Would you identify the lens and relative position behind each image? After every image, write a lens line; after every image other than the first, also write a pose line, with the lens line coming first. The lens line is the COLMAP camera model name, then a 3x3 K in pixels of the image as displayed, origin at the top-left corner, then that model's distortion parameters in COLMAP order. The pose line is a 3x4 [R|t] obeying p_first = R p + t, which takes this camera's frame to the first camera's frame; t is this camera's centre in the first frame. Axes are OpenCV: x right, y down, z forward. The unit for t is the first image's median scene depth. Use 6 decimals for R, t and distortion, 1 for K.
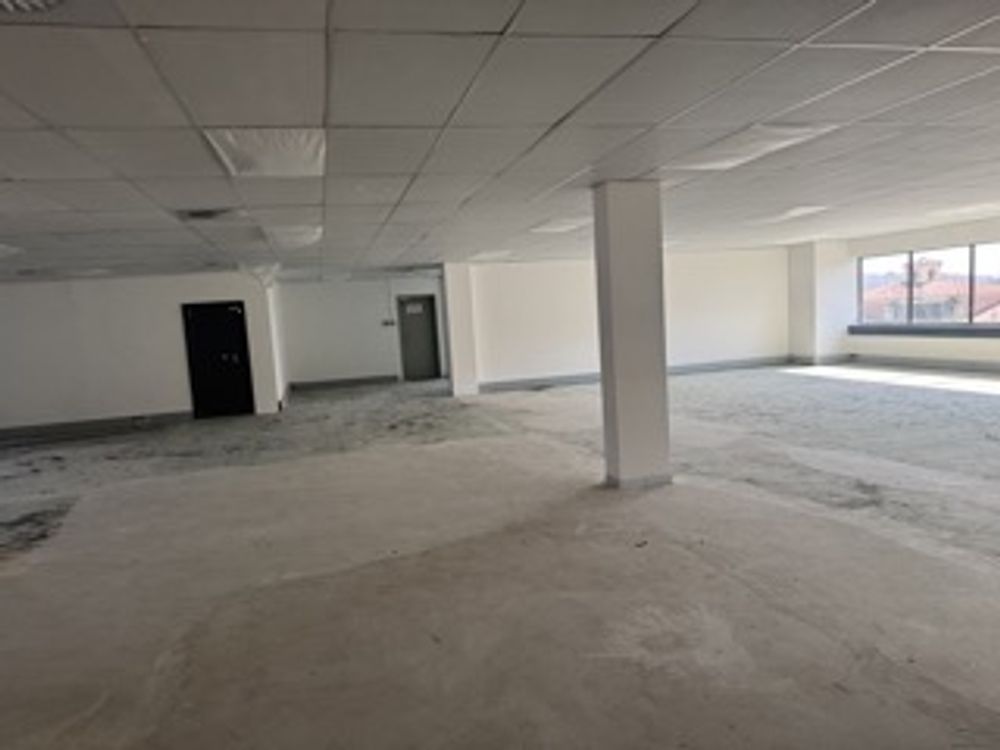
lens RADIAL K [[706.8, 0, 517.9], [0, 706.8, 386.8], [0, 0, 1]] dist [0.049085, -0.039390]
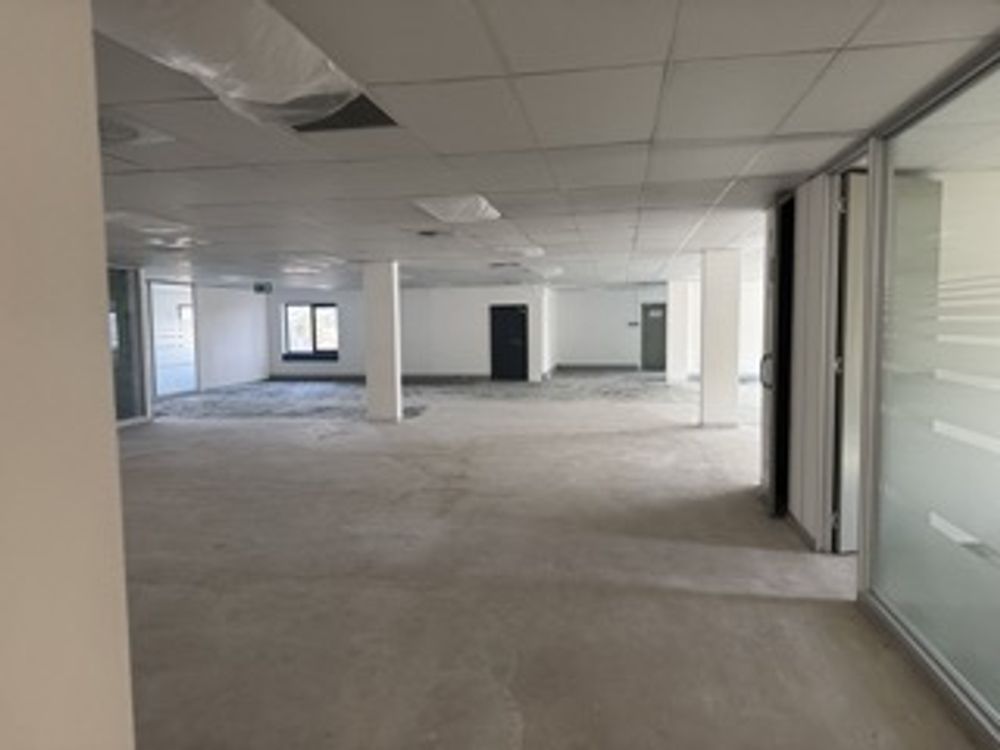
lens RADIAL K [[706.8, 0, 492.9], [0, 706.8, 375.0], [0, 0, 1]] dist [0.049085, -0.039390]
pose [[0.901881, 0.081107, -0.424301, 0.178225], [-0.088064, 0.996110, 0.003223, 0.026252], [0.422912, 0.034459, 0.905515, -0.344617]]
